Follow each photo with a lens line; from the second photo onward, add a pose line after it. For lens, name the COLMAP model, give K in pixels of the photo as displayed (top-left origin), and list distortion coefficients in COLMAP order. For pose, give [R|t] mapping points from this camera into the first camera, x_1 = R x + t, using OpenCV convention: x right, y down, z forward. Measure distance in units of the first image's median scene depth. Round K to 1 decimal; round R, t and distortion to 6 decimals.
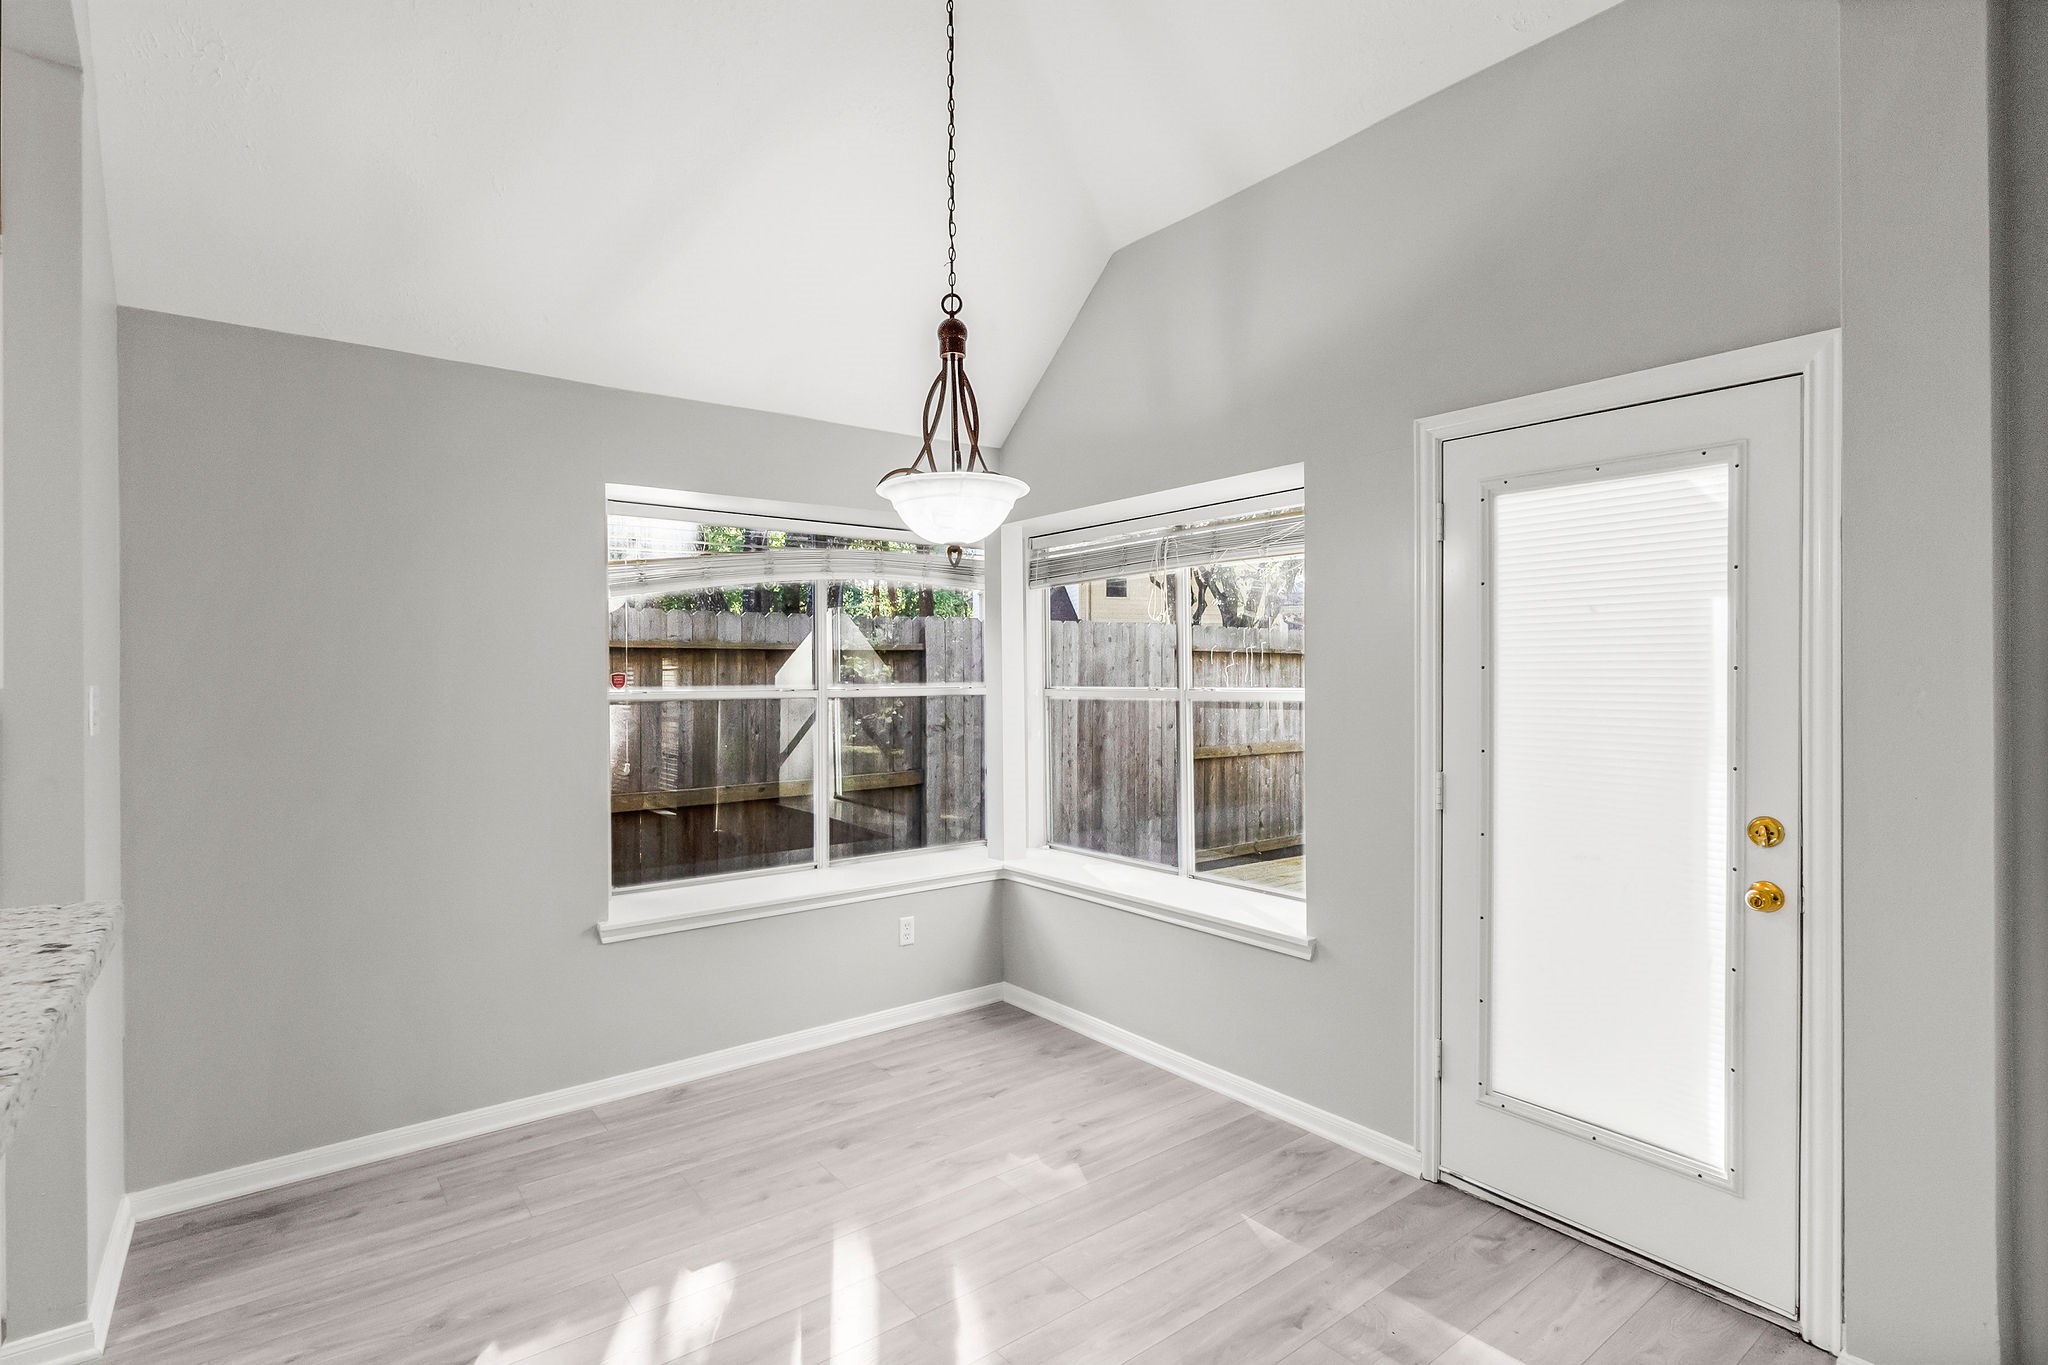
lens RADIAL K [[996.3, 0, 1020.6], [0, 996.3, 687.2], [0, 0, 1]] dist [-0.002535, 0.001504]
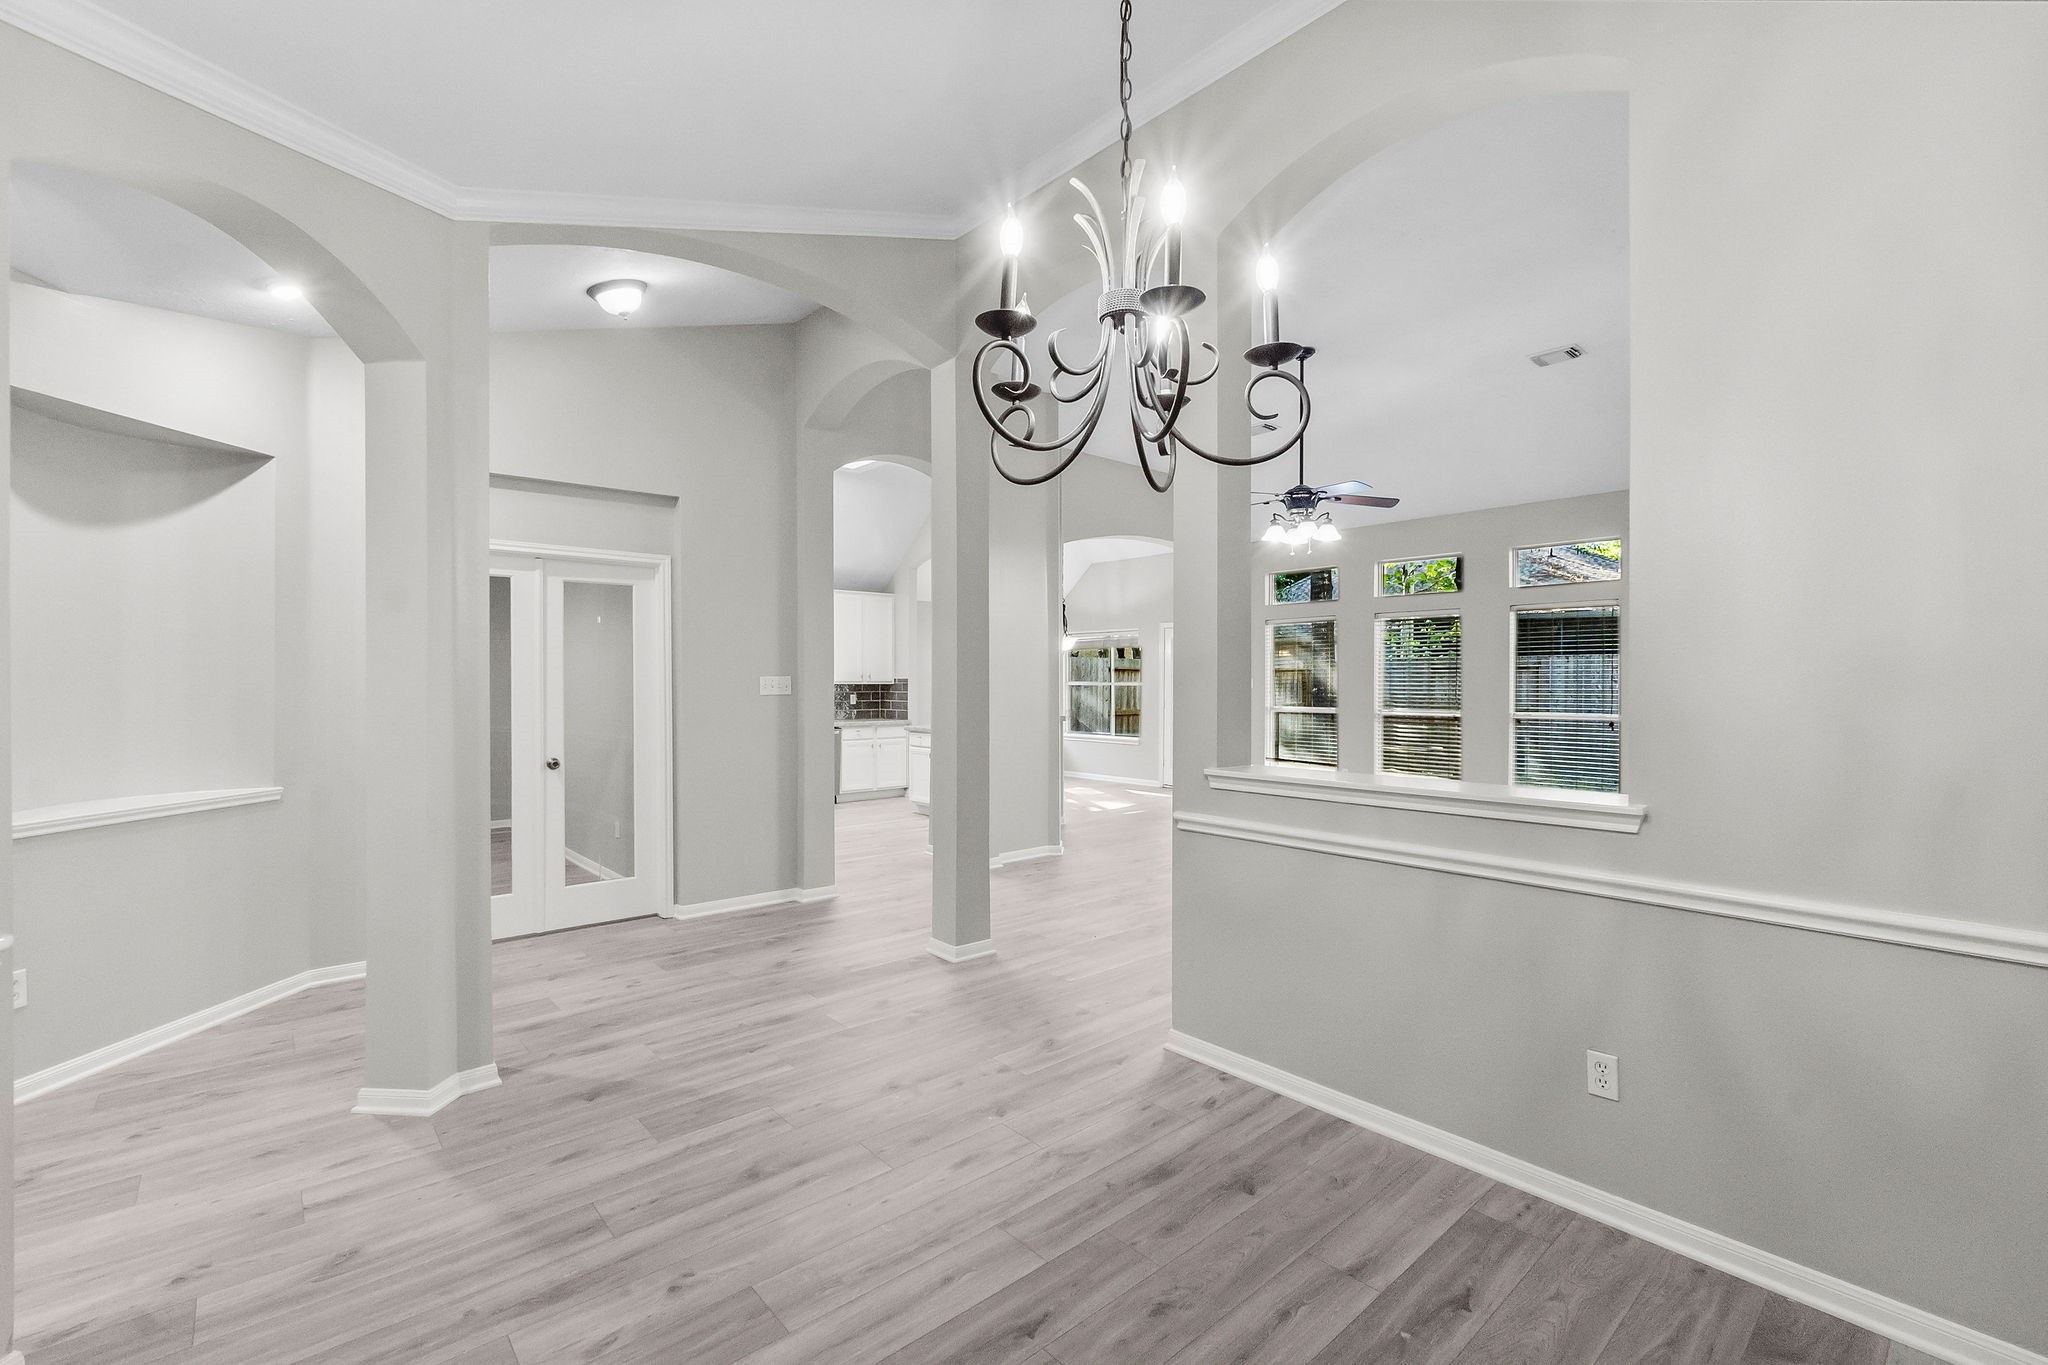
lens RADIAL K [[892.8, 0, 1015.8], [0, 892.8, 680.3], [0, 0, 1]] dist [-0.007199, 0.000982]
pose [[0.998440, 0.006379, 0.055467, -0.385419], [-0.005673, 0.999901, -0.012886, 0.042573], [-0.055543, 0.012552, 0.998377, -2.365616]]
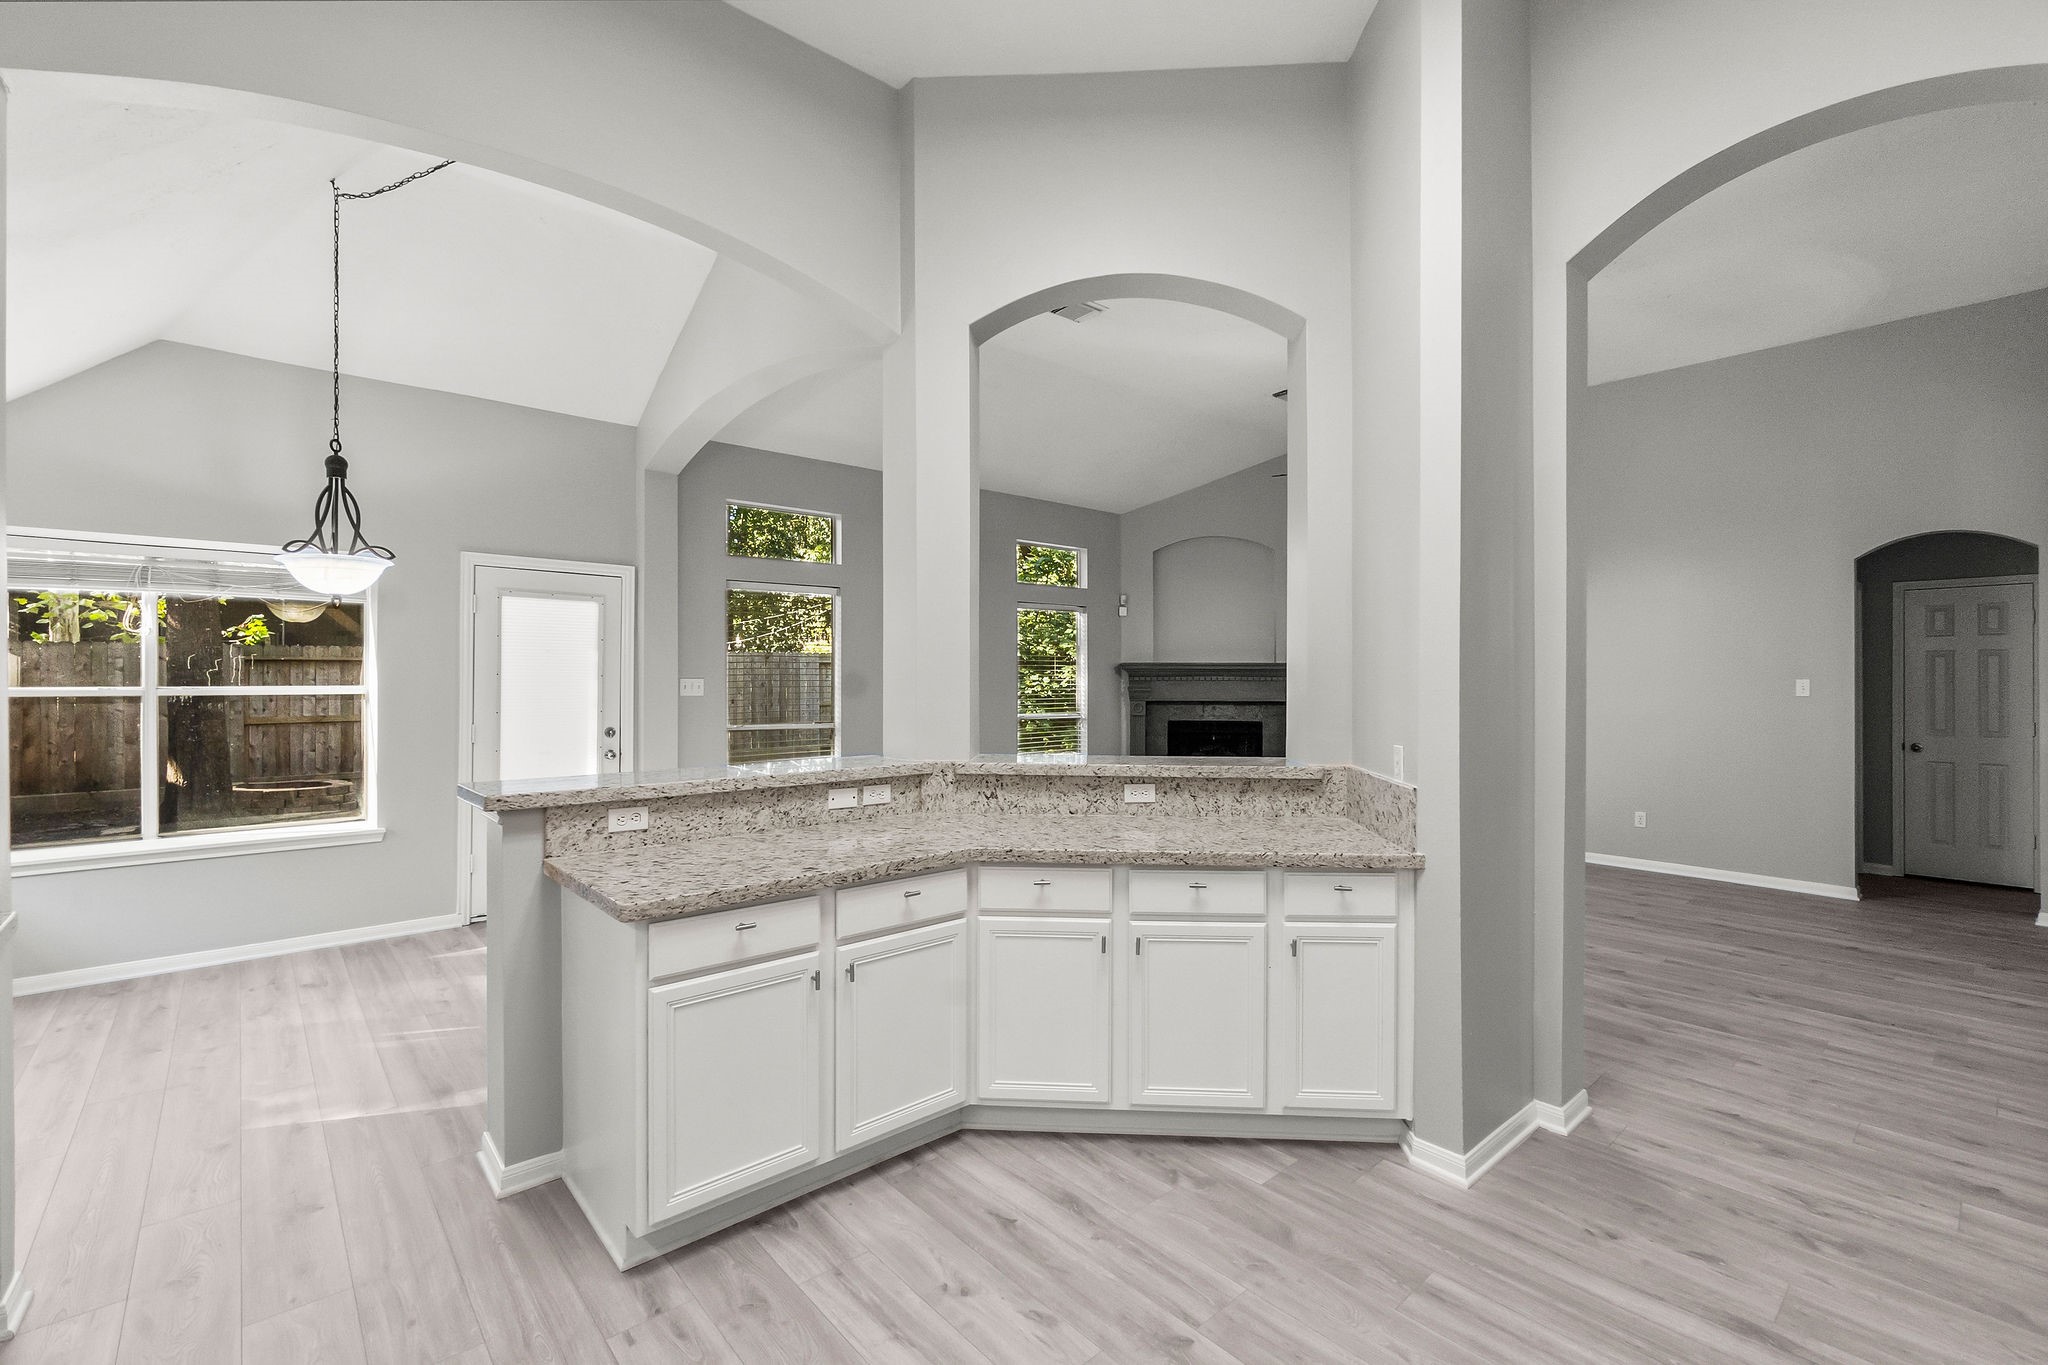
lens RADIAL K [[883.9, 0, 1018.0], [0, 883.9, 678.0], [0, 0, 1]] dist [-0.005461, 0.000697]
pose [[-0.062764, 0.006376, 0.998008, -1.126866], [0.011819, 0.999914, -0.005645, 0.010179], [-0.997958, 0.011441, -0.062834, -0.012738]]
